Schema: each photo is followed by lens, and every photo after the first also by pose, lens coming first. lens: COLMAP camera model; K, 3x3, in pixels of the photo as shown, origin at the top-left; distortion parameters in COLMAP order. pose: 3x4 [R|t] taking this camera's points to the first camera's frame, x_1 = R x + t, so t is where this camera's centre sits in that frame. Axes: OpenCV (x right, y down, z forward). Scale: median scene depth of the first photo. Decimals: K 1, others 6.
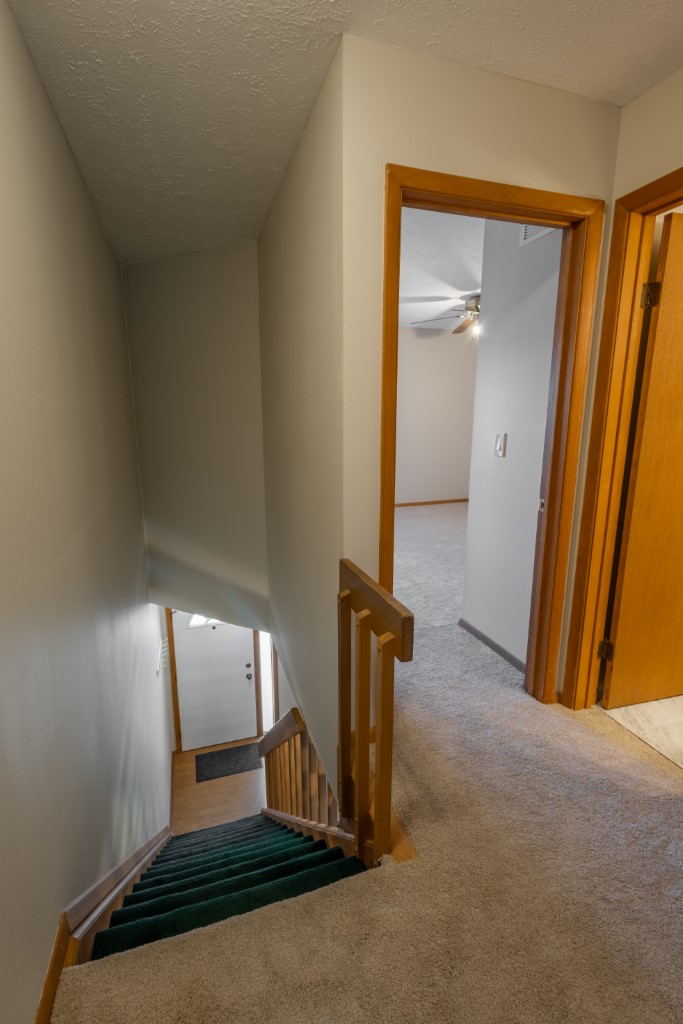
lens RADIAL K [[468.2, 0, 341.0], [0, 468.2, 509.4], [0, 0, 1]] dist [-0.005939, 0.000386]
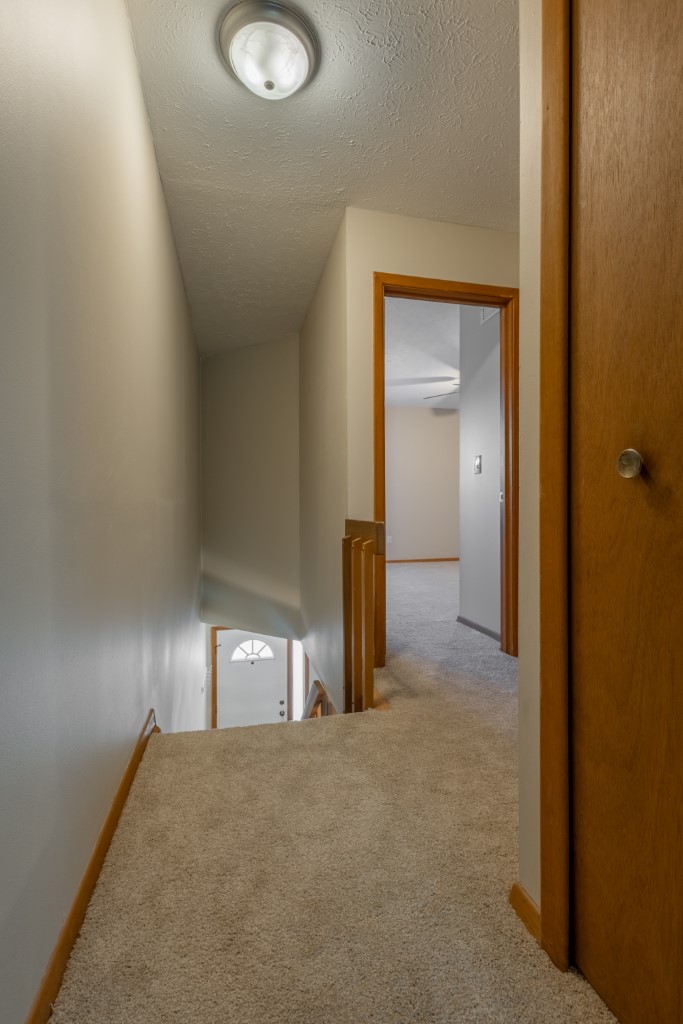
lens RADIAL K [[468.2, 0, 341.5], [0, 468.2, 516.6], [0, 0, 1]] dist [-0.005939, 0.000386]
pose [[0.996066, -0.001589, -0.088602, 0.087626], [-0.015714, 0.980829, -0.194237, 0.294220], [0.087212, 0.194865, 0.976945, -0.312405]]
